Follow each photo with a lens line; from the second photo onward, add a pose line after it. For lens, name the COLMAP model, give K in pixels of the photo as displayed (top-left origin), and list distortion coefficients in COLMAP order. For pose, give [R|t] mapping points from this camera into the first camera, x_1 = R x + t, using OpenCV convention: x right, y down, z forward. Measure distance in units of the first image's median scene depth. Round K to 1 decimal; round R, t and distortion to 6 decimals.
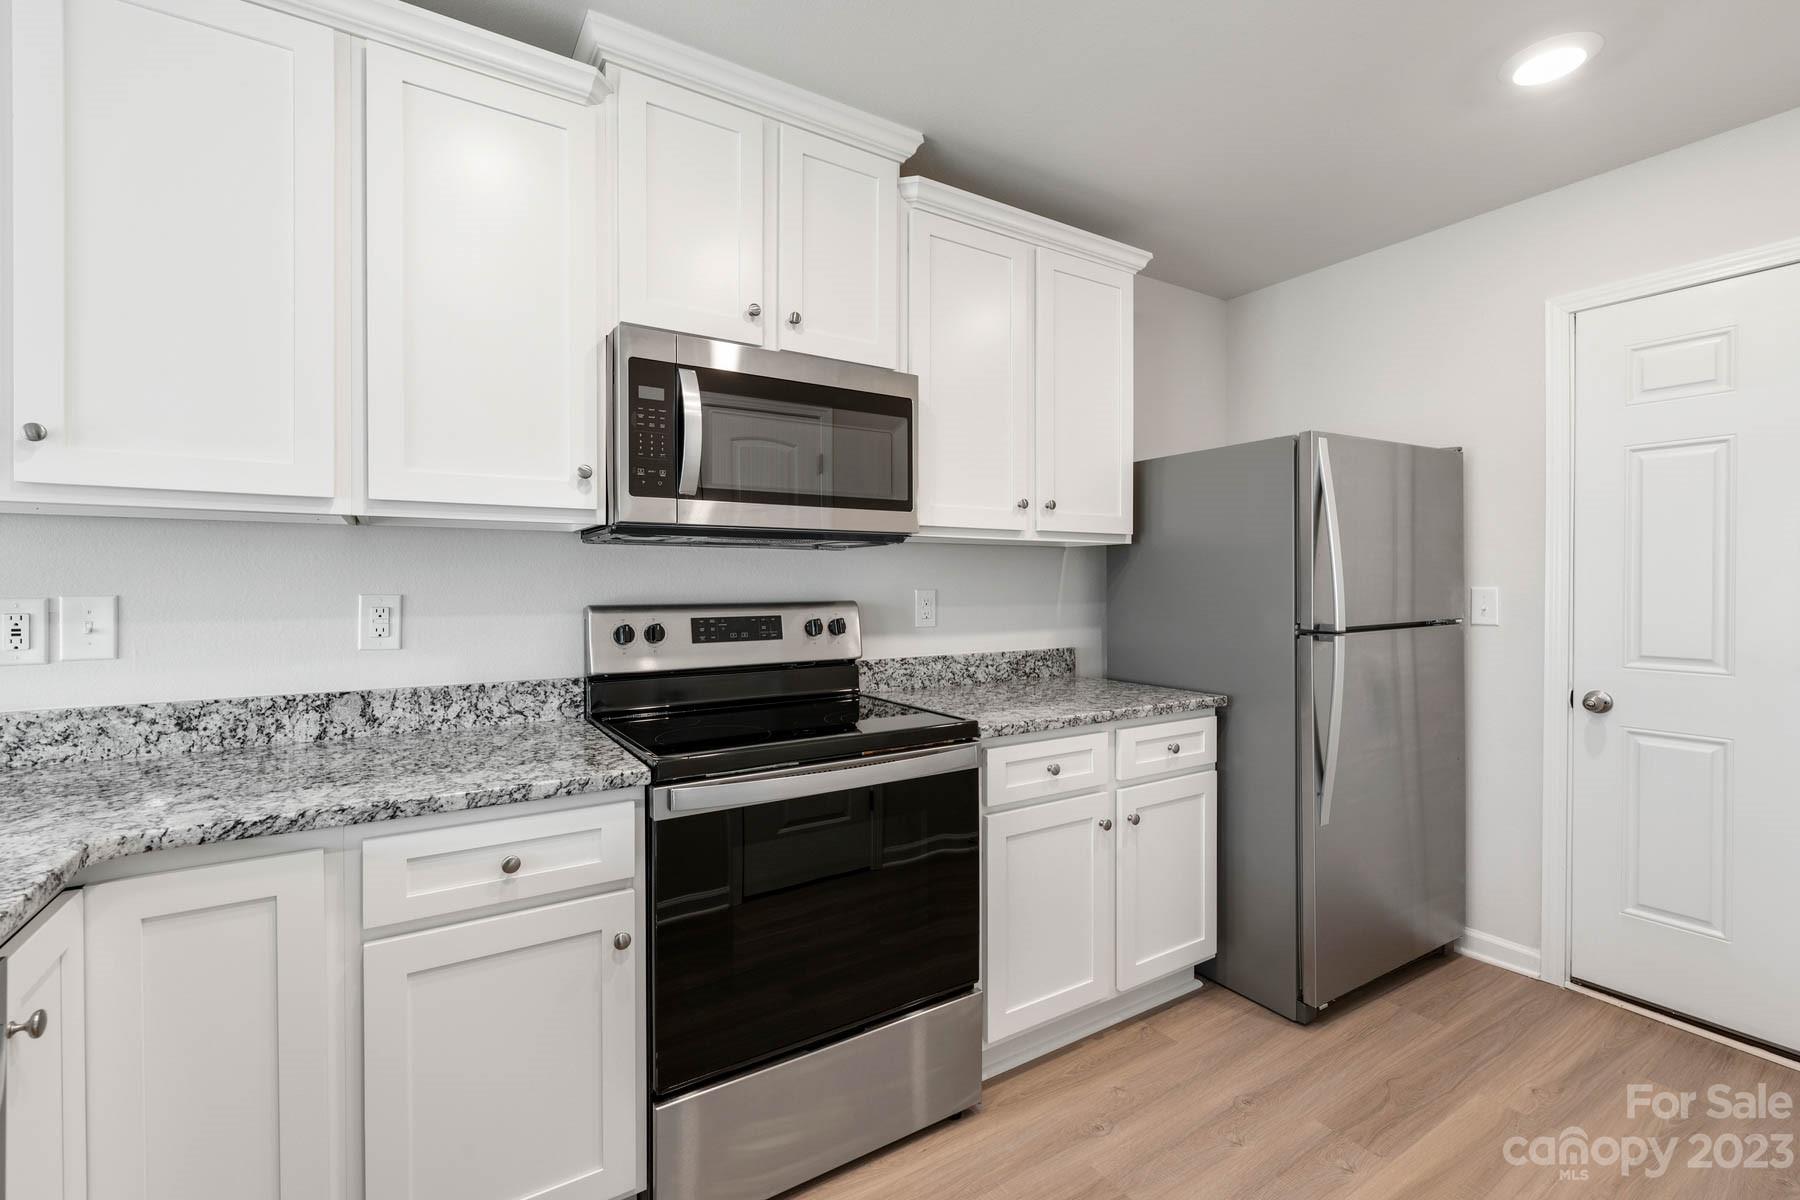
lens RADIAL K [[782.9, 0, 897.9], [0, 782.9, 585.3], [0, 0, 1]] dist [-0.000586, -0.000542]
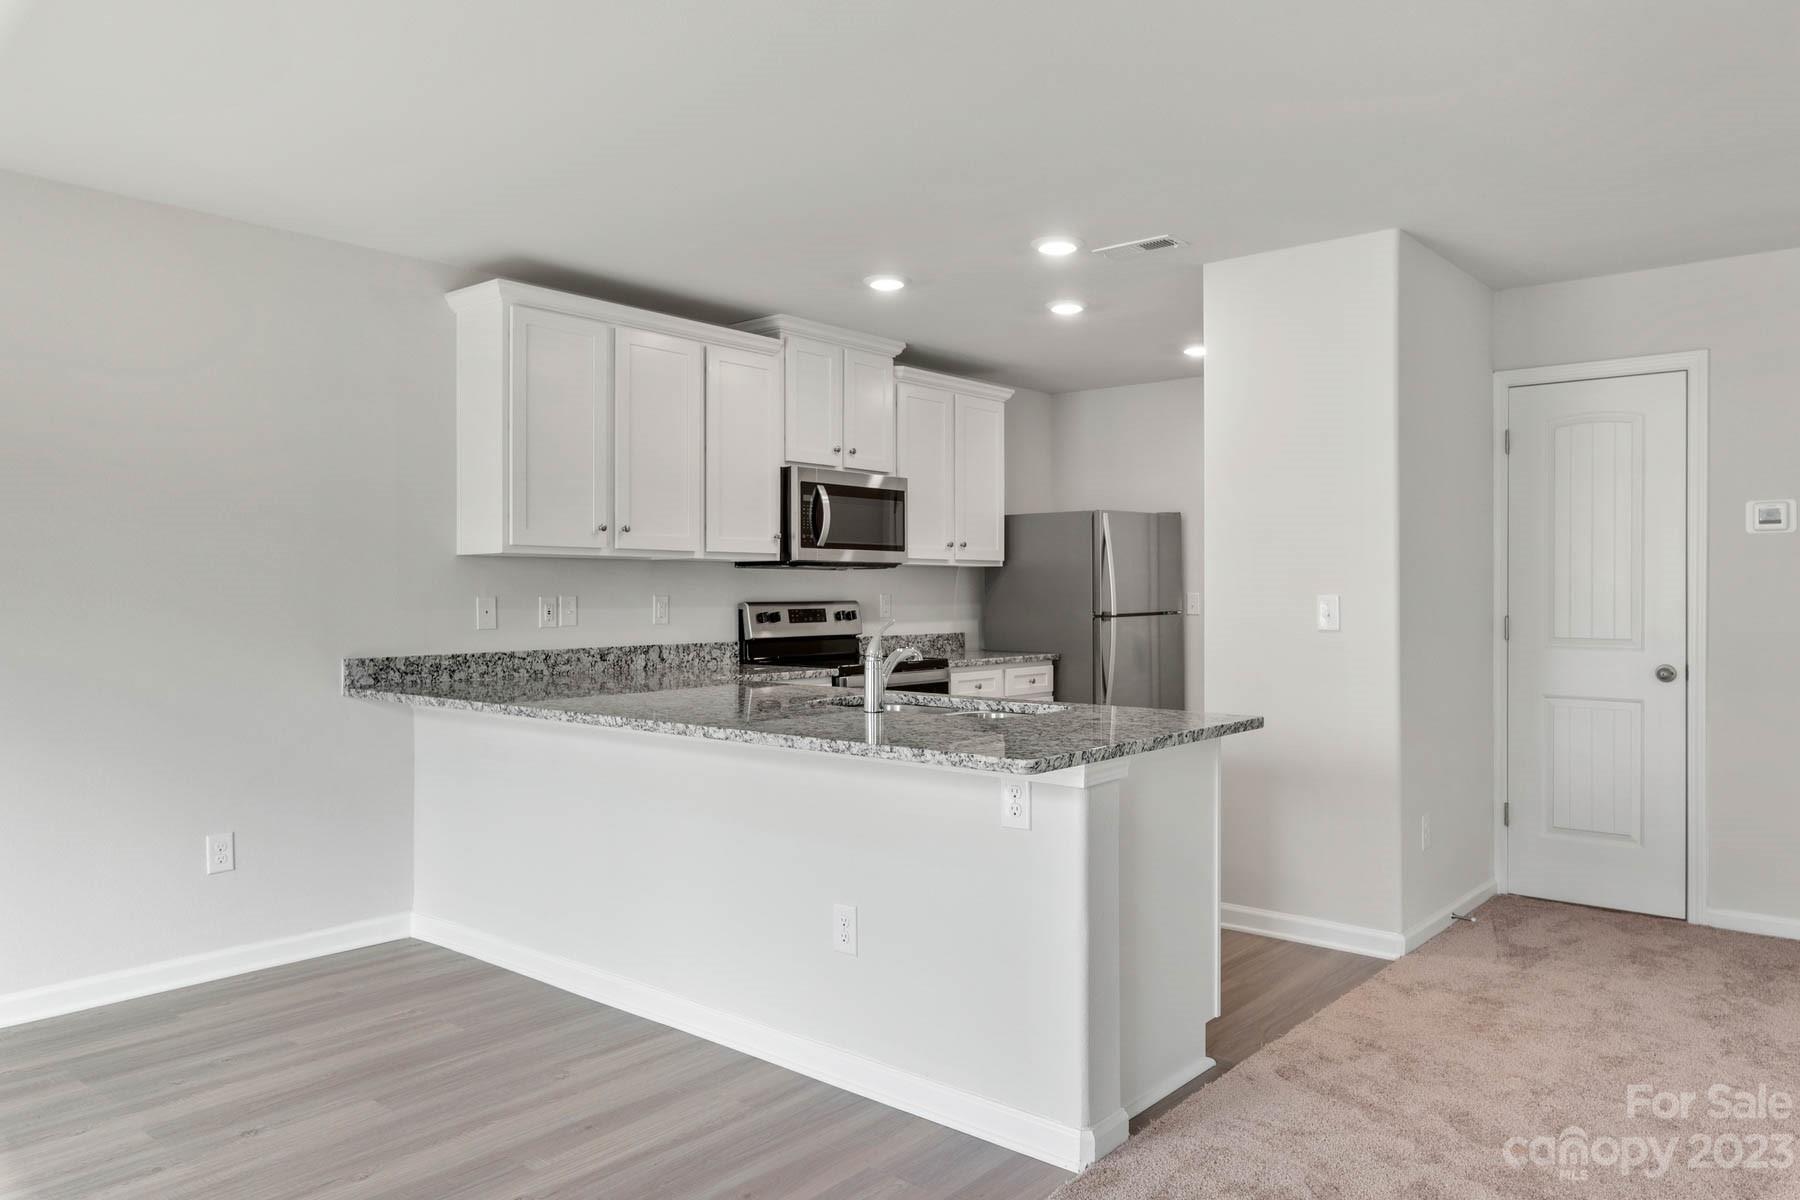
lens RADIAL K [[1238.8, 0, 900.0], [0, 1238.8, 600.0], [0, 0, 1]] dist [0.005067, 0.000931]
pose [[0.955145, -0.002118, 0.296130, -0.863219], [0.001274, 0.999995, 0.003043, 0.011775], [-0.296134, -0.002529, 0.955143, -1.805778]]
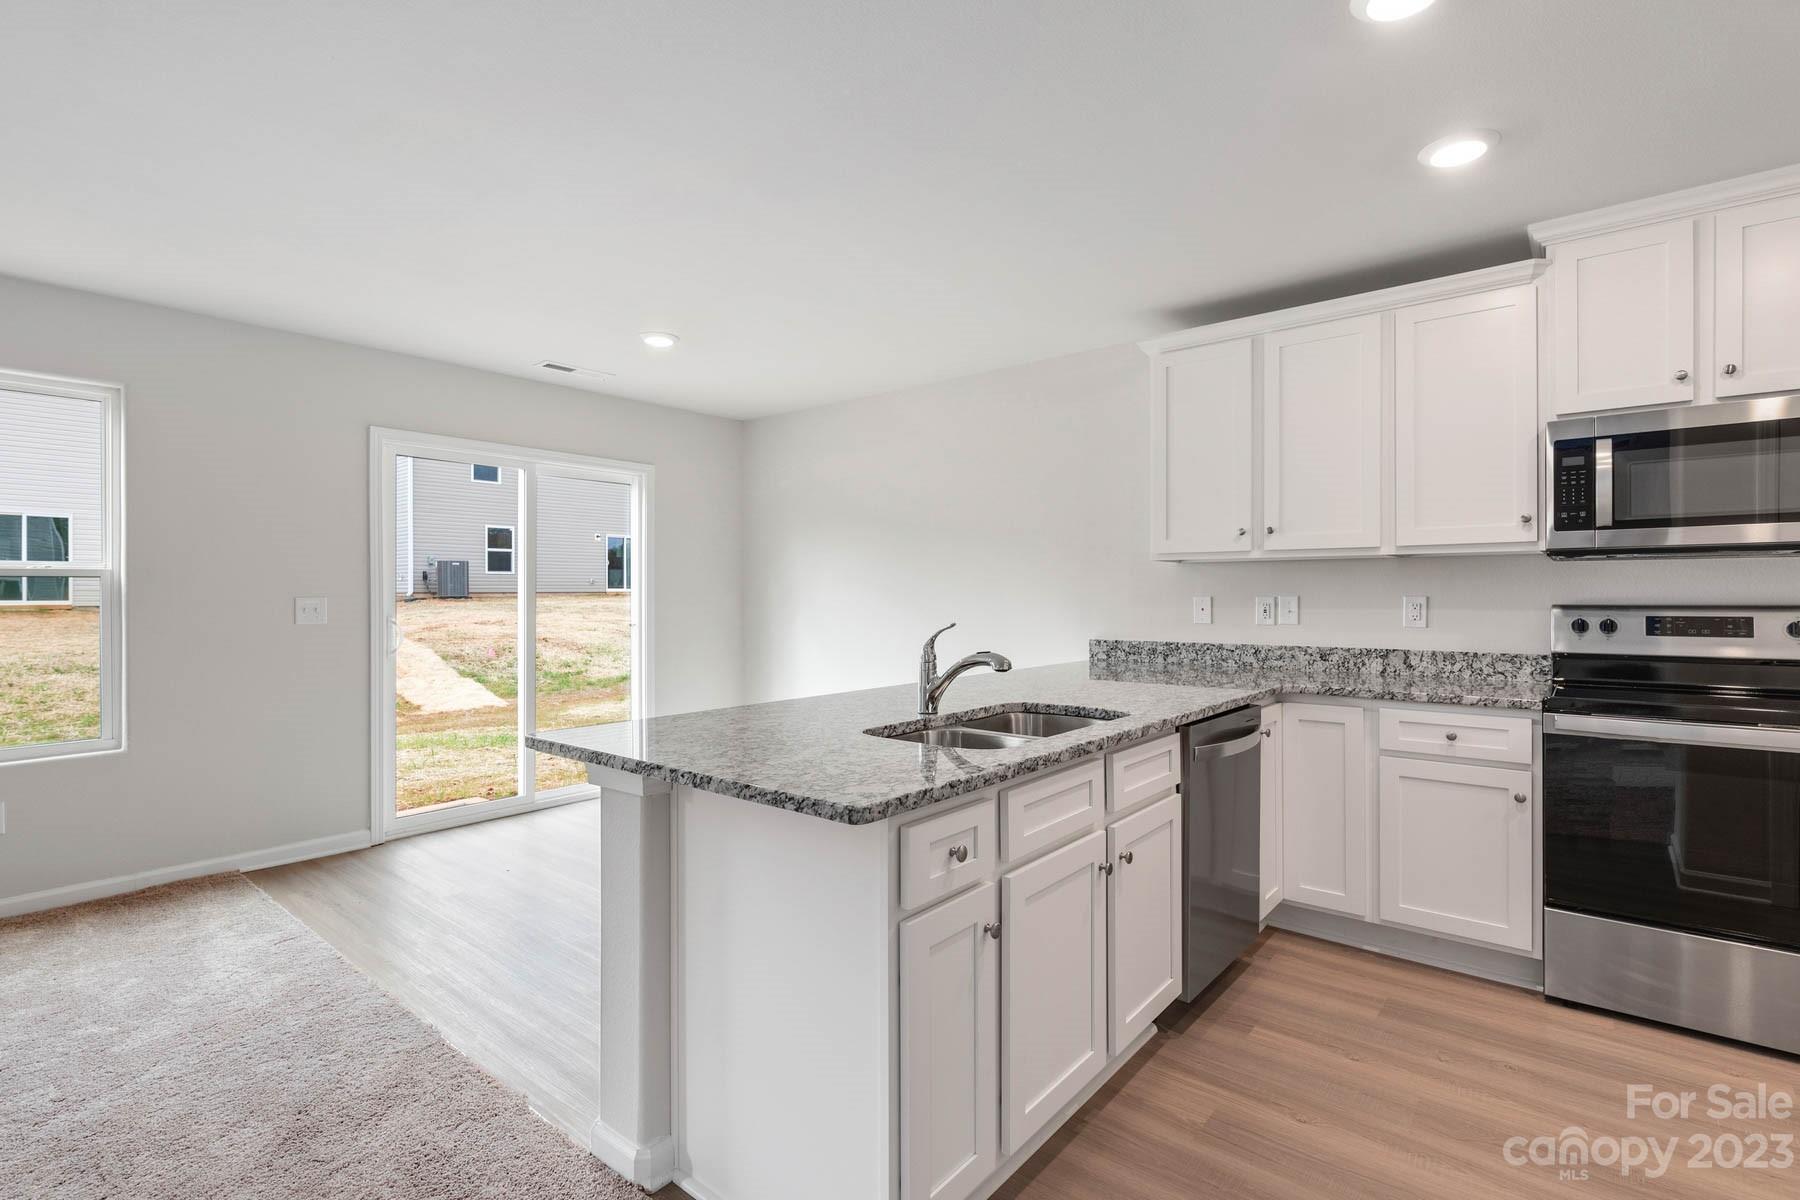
lens RADIAL K [[834.1, 0, 900.2], [0, 834.1, 594.6], [0, 0, 1]] dist [-0.001832, -0.001095]
pose [[0.302561, 0.000284, -0.953130, 0.664203], [-0.001525, 0.999999, -0.000186, 0.008854], [0.953129, 0.001510, 0.302561, -0.575190]]
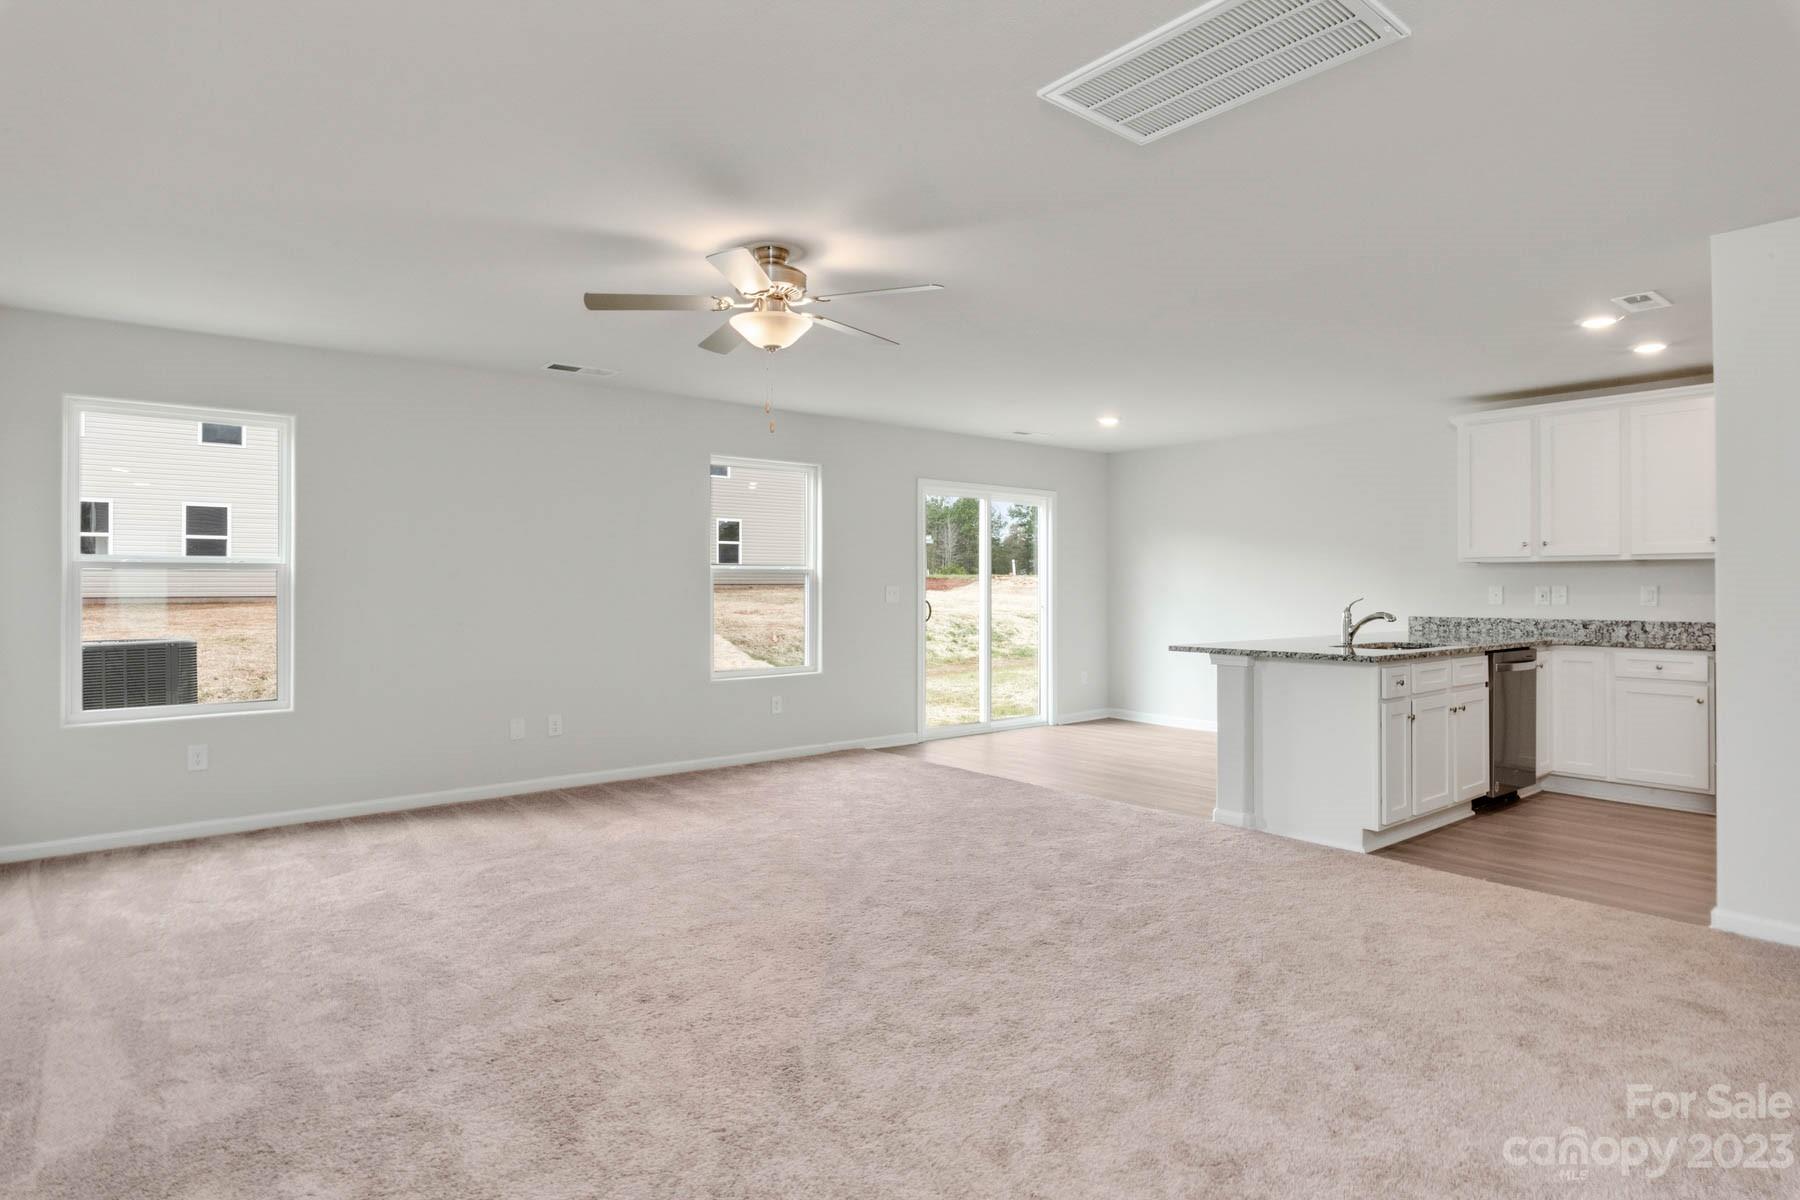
lens RADIAL K [[963.6, 0, 899.8], [0, 963.6, 577.6], [0, 0, 1]] dist [-0.001700, -0.001304]
pose [[0.112651, -0.009324, -0.993591, 2.014248], [-0.003892, 0.999944, -0.009825, 0.021996], [0.993627, 0.004974, 0.112609, -1.669586]]
